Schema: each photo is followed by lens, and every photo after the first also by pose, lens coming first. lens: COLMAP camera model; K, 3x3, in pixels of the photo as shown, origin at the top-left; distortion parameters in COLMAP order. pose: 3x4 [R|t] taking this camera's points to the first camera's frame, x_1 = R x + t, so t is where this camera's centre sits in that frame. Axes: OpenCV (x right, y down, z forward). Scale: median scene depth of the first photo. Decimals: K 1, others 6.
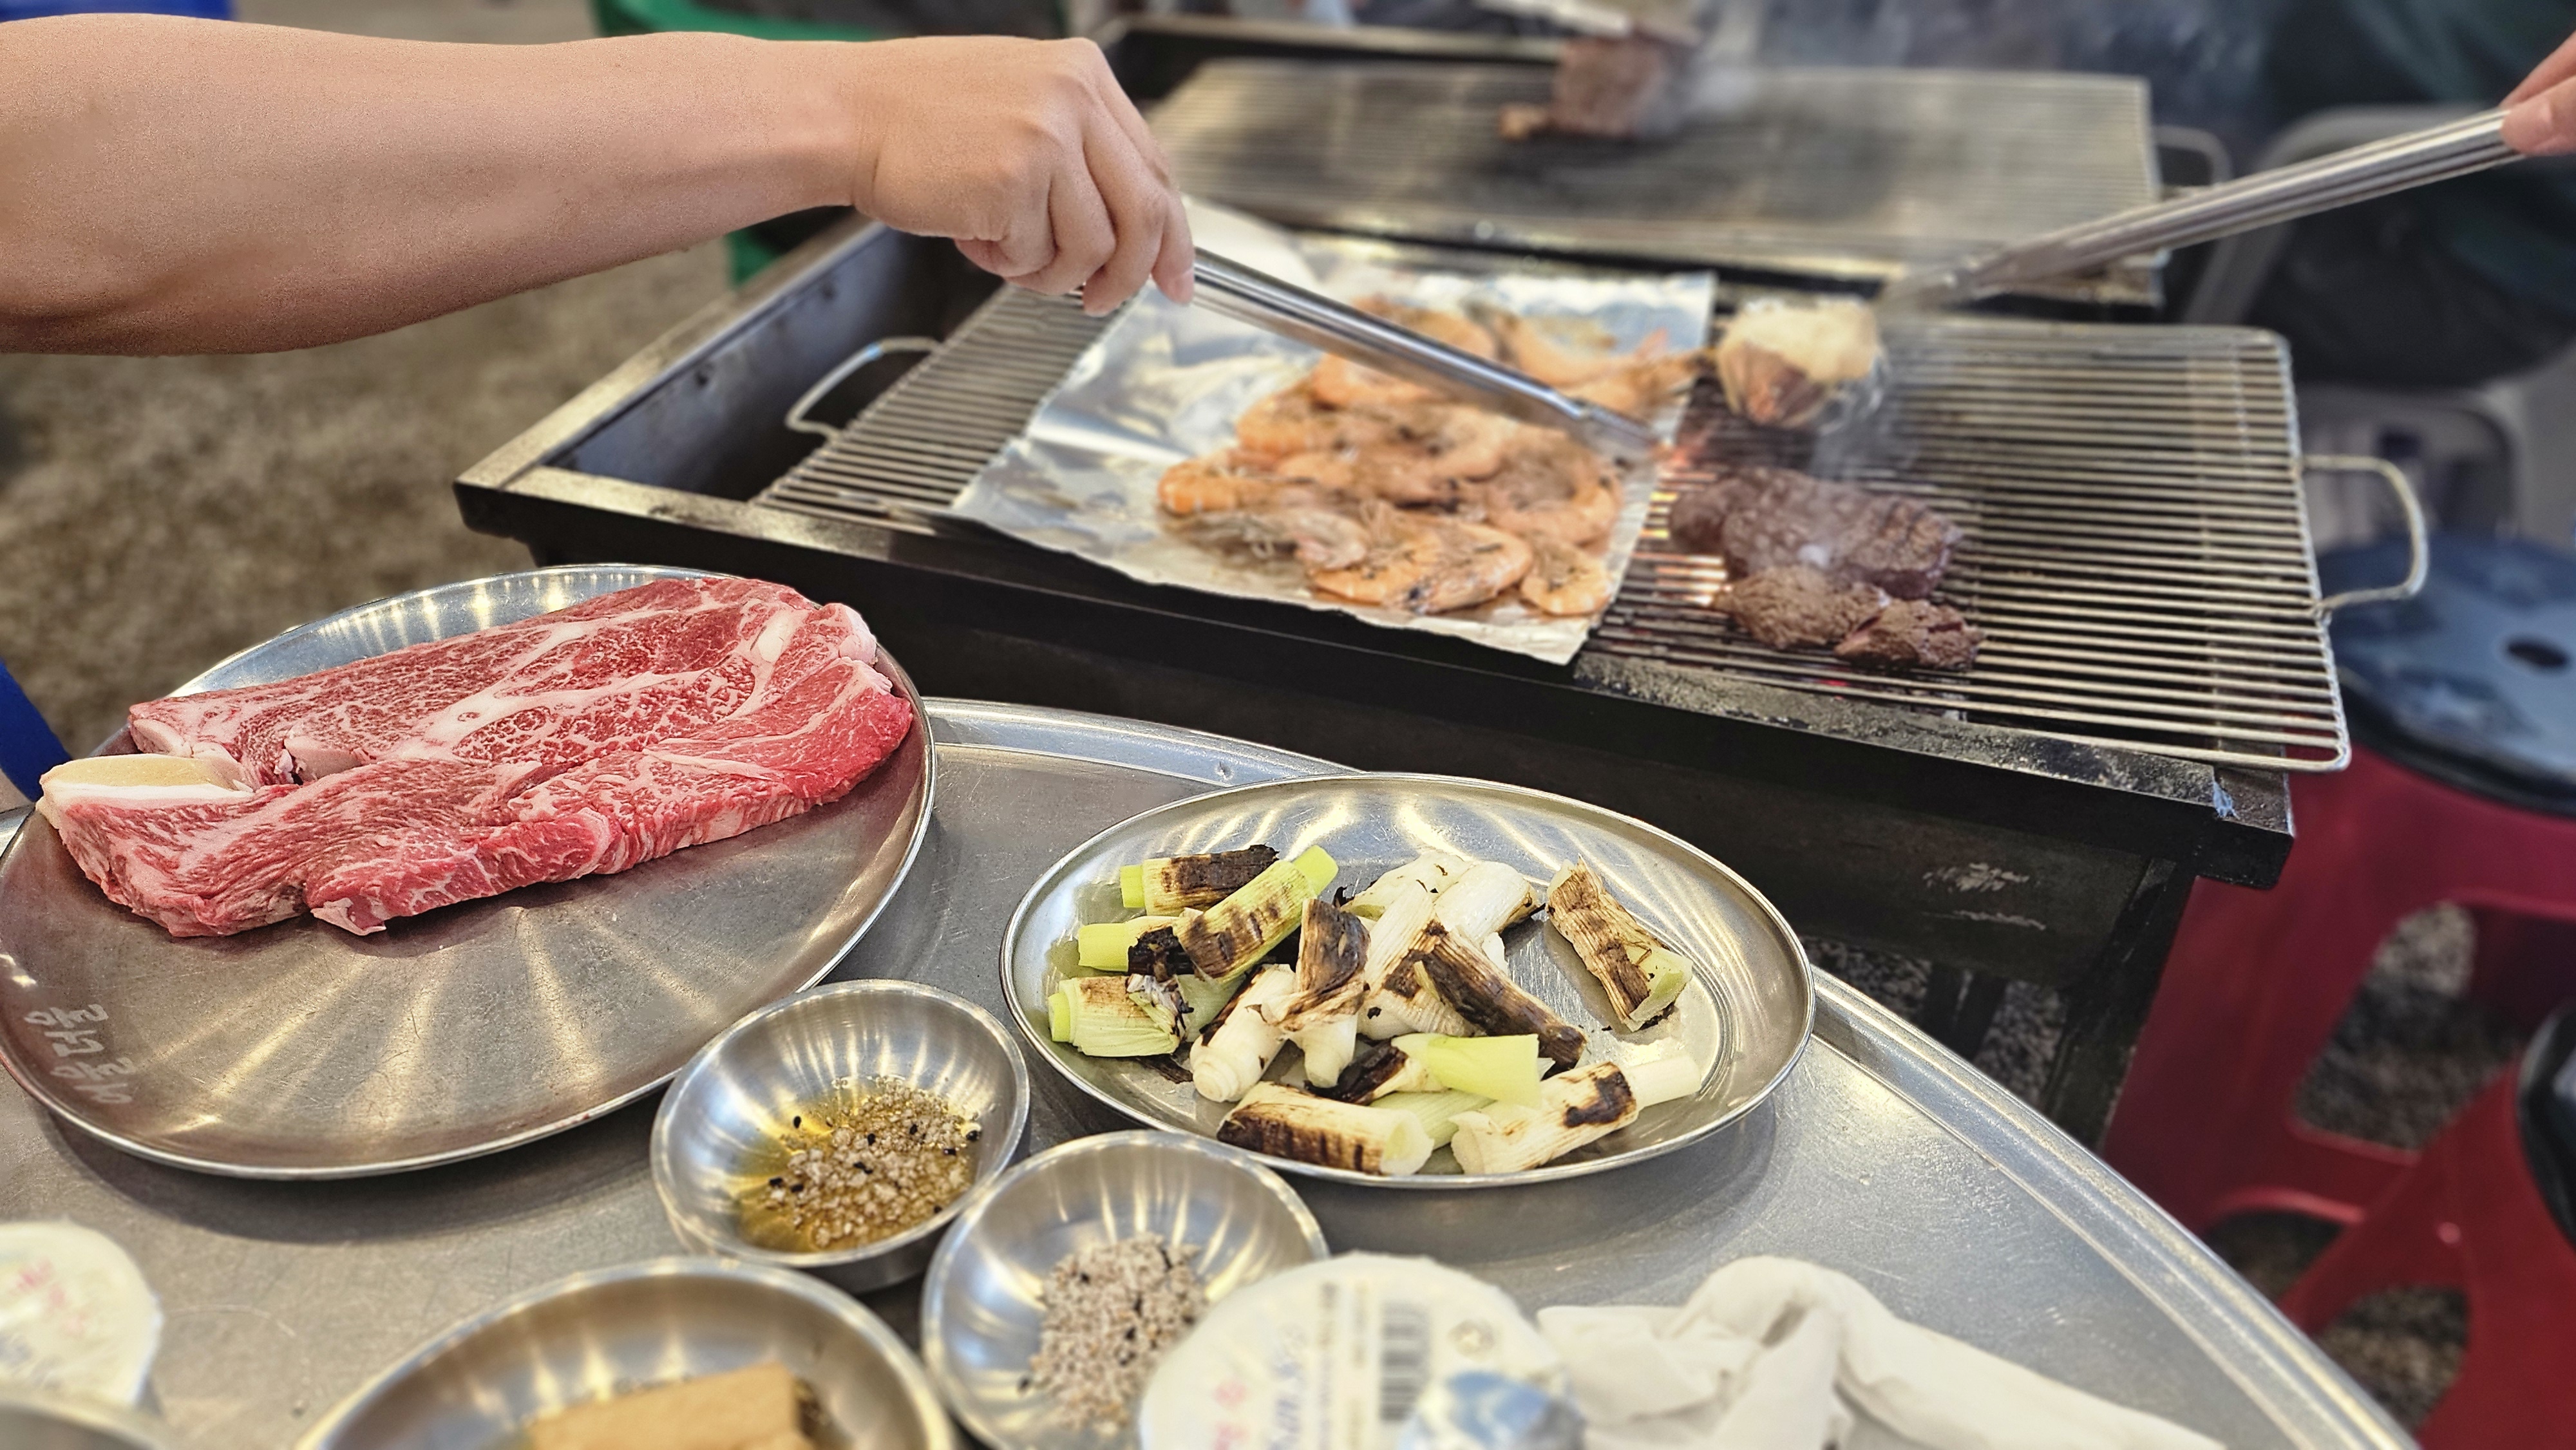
lens RADIAL K [[1905.8, 0, 1288.0], [0, 1905.8, 725.0], [0, 0, 1]] dist [0.139320, -0.164208]
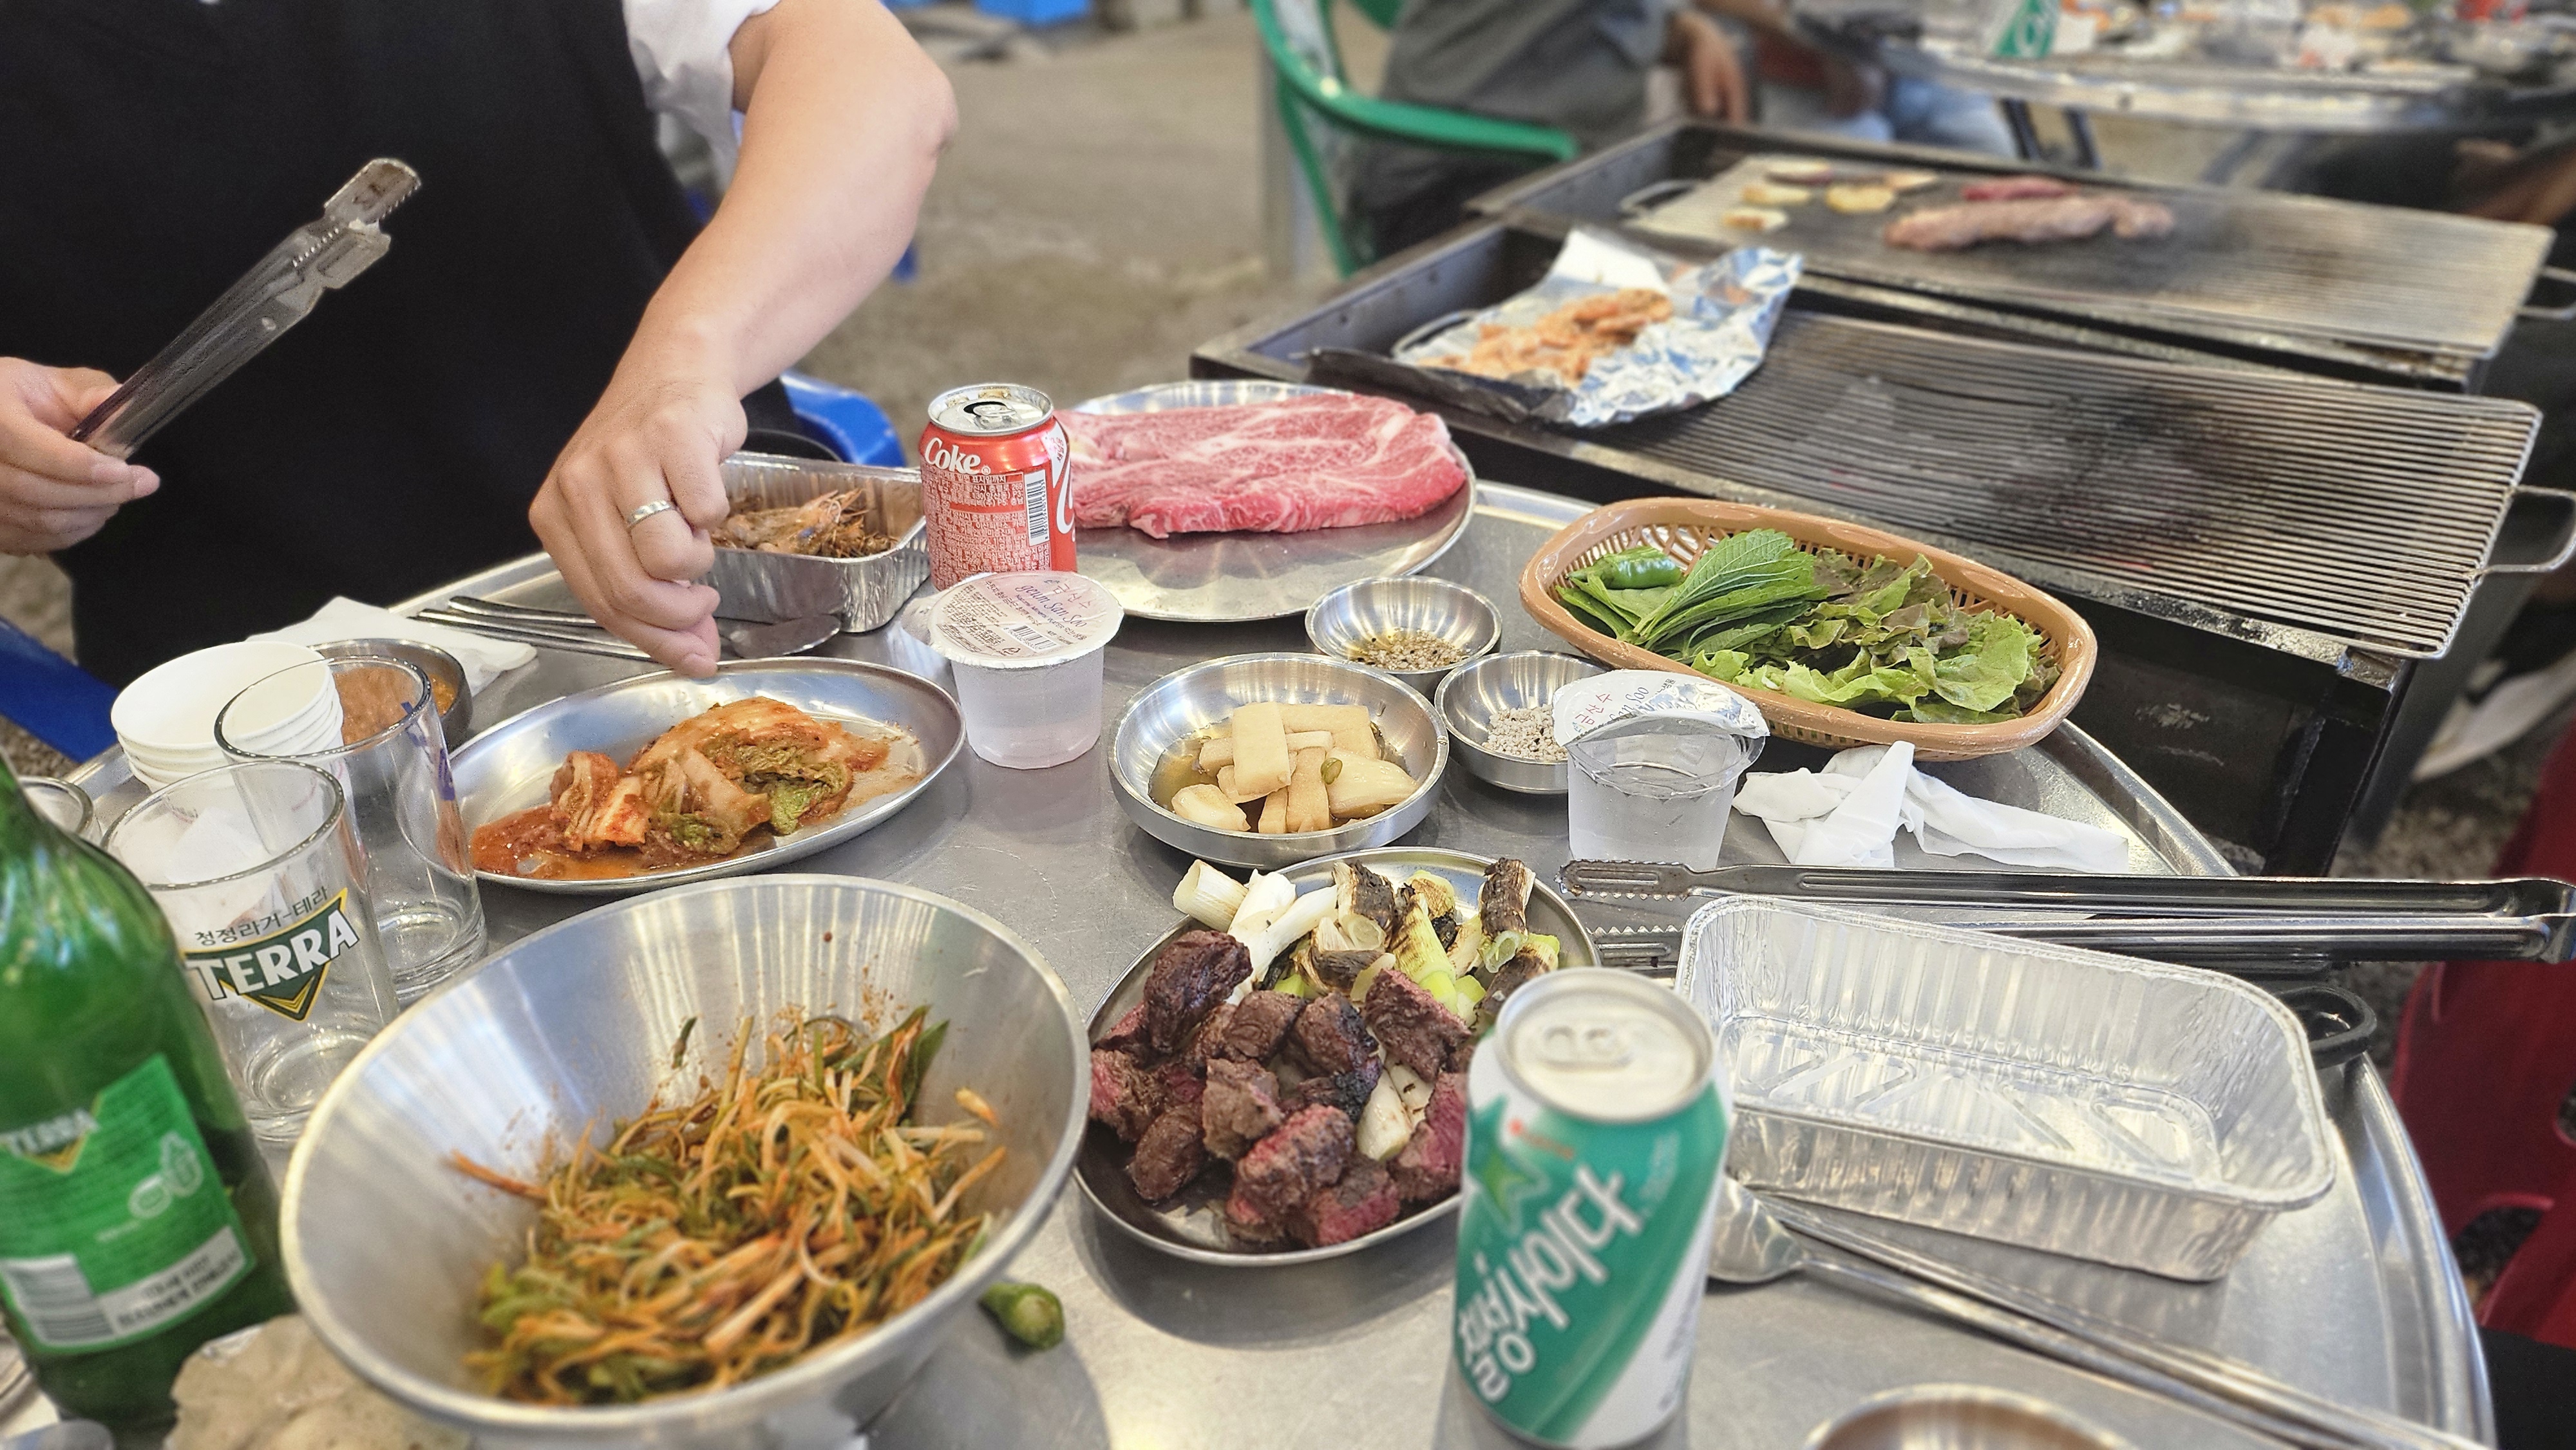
lens RADIAL K [[1905.8, 0, 1288.0], [0, 1905.8, 725.0], [0, 0, 1]] dist [0.139320, -0.164208]
pose [[0.955228, 0.167822, -0.243669, 0.096528], [-0.181658, 0.982728, -0.035302, 0.293849], [0.233536, 0.077986, 0.969216, -0.625720]]
